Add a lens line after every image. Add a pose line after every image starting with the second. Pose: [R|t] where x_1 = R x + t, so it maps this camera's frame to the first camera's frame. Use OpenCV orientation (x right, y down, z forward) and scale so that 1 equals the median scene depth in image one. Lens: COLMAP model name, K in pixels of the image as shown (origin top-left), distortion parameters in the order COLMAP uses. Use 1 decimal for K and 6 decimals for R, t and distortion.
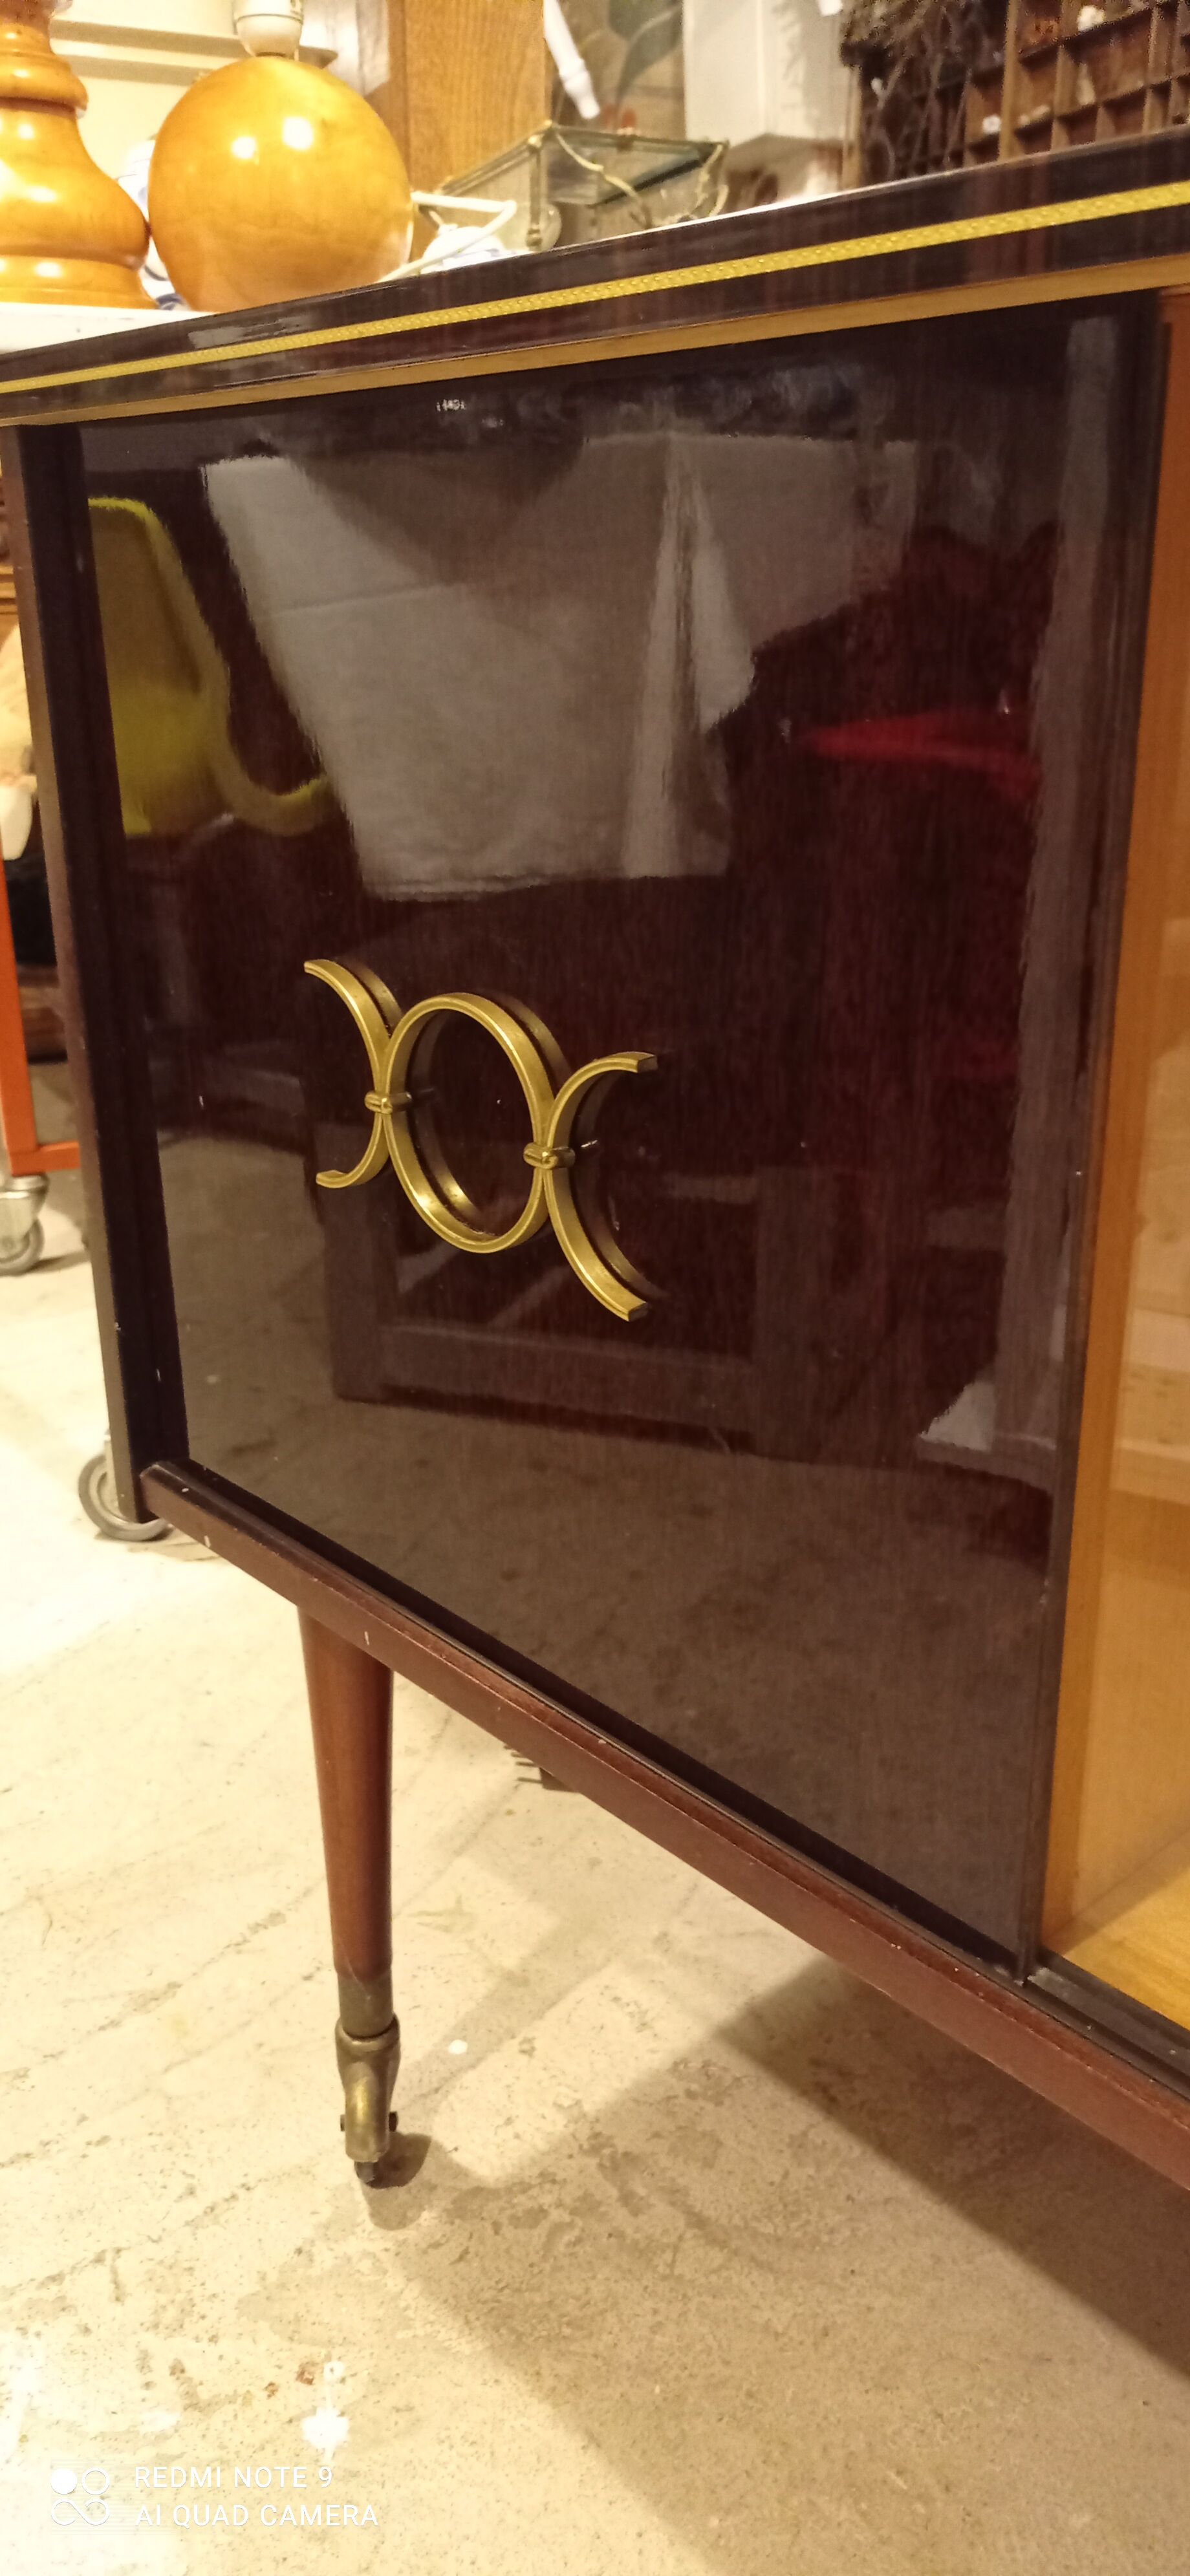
lens RADIAL K [[1934.1, 0, 595.0], [0, 1934.1, 1288.0], [0, 0, 1]] dist [0.018163, -0.008773]
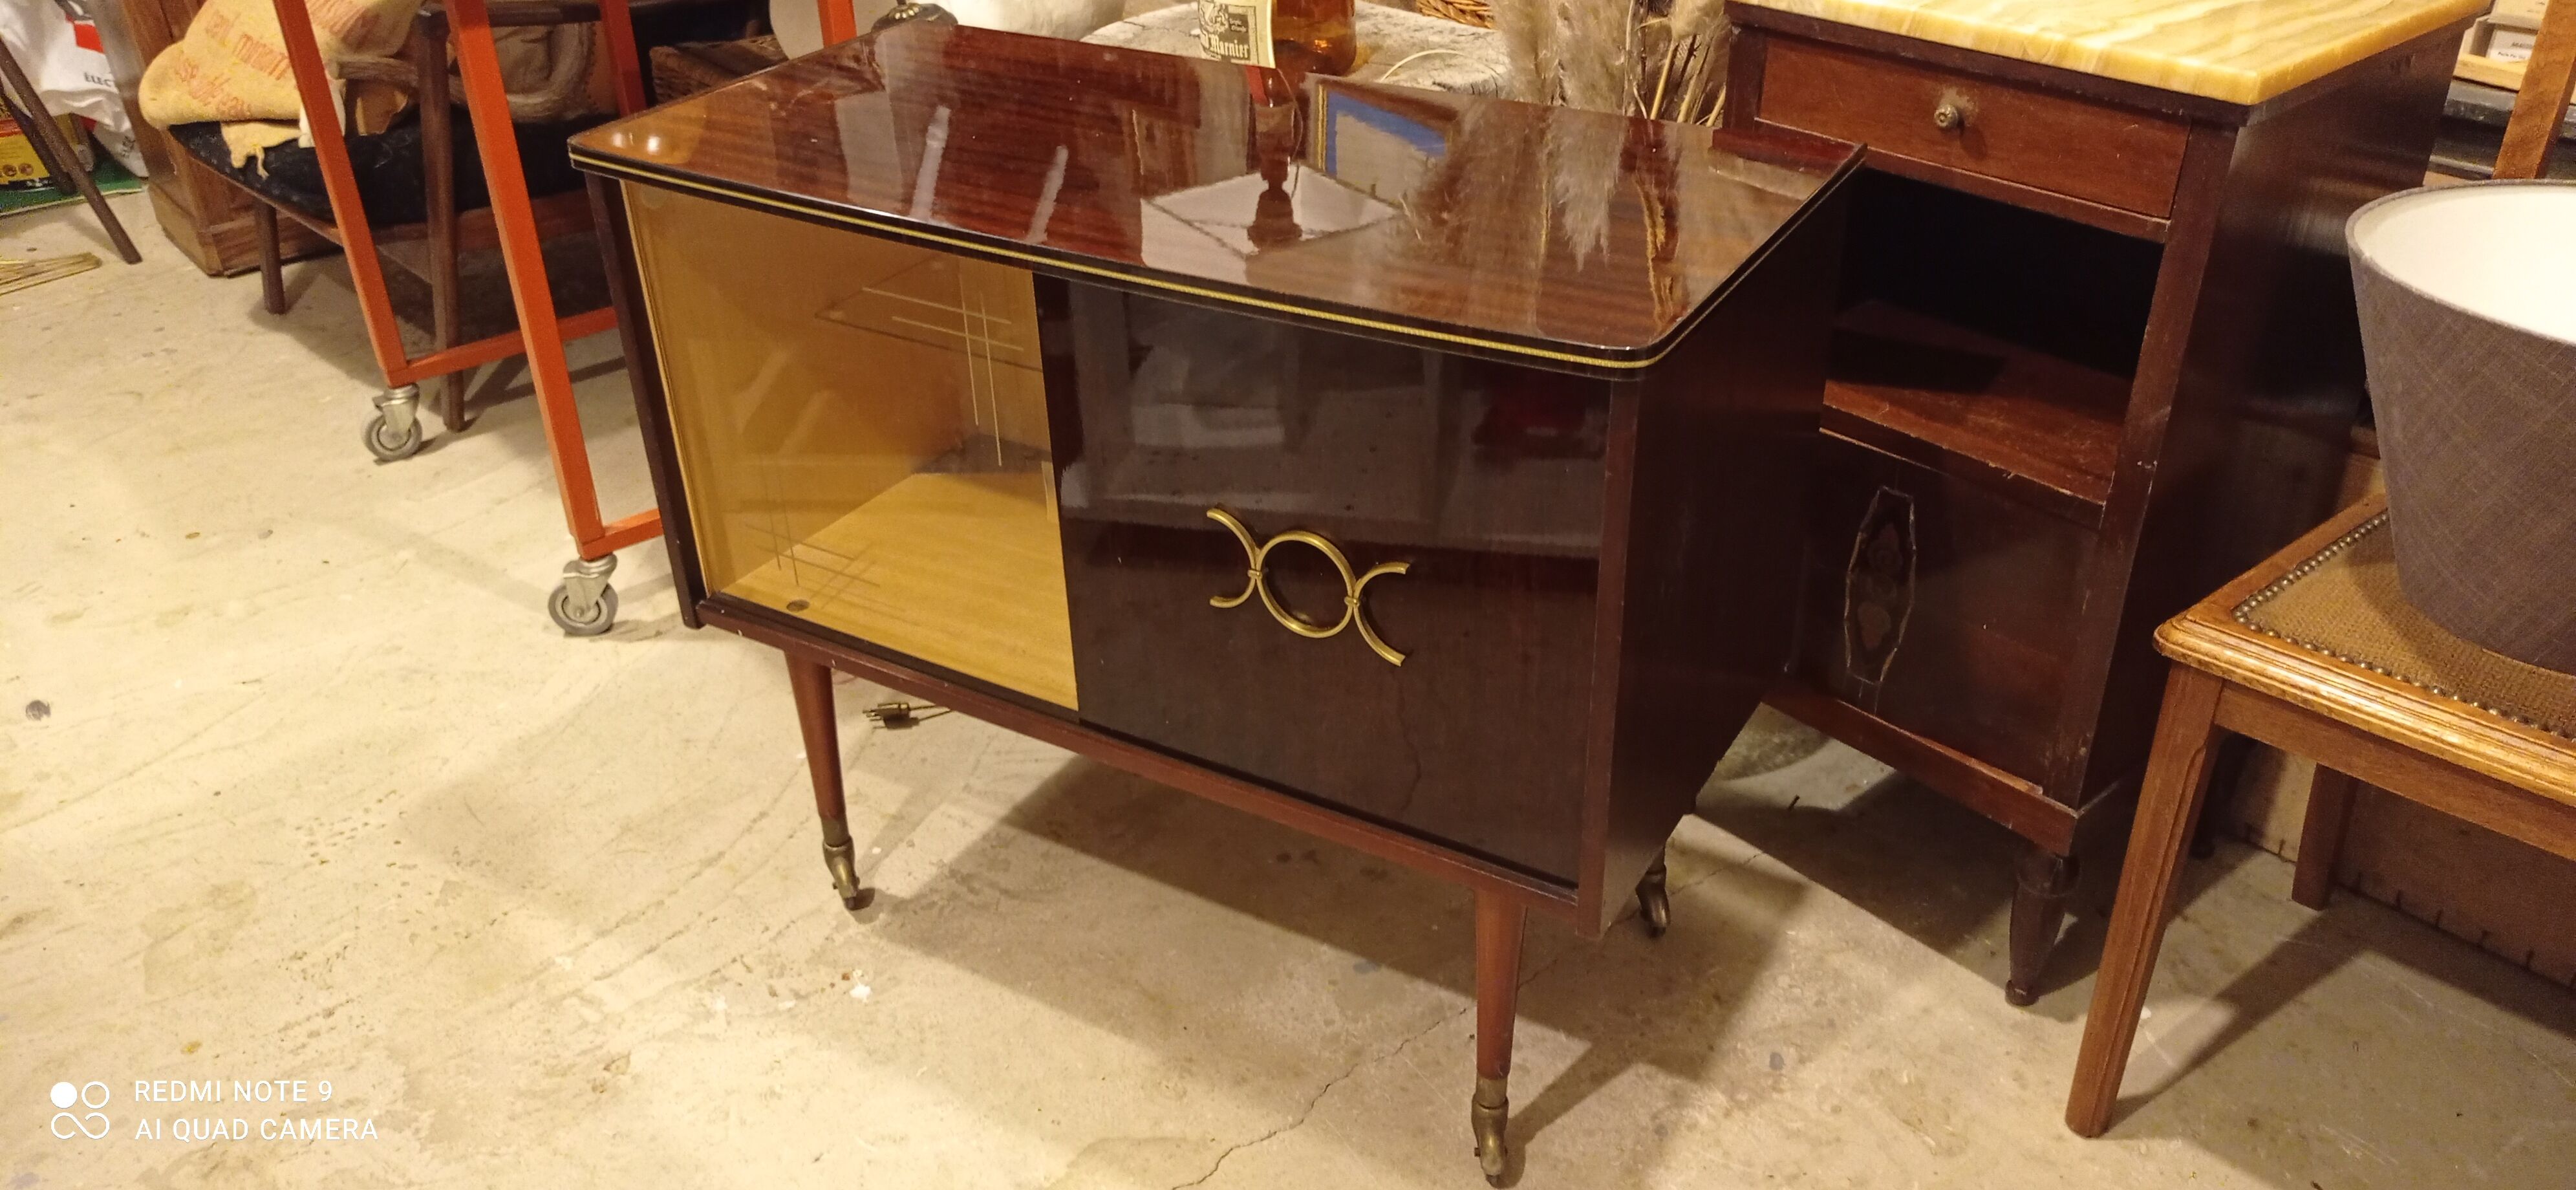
lens RADIAL K [[1905.9, 0, 1326.0], [0, 1905.9, 608.1], [0, 0, 1]] dist [0.002297, 0.000591]
pose [[0.951391, -0.158013, 0.264361, -0.120794], [0.107921, 0.974974, 0.194368, -0.219147], [-0.288458, -0.156390, 0.944634, -1.099972]]
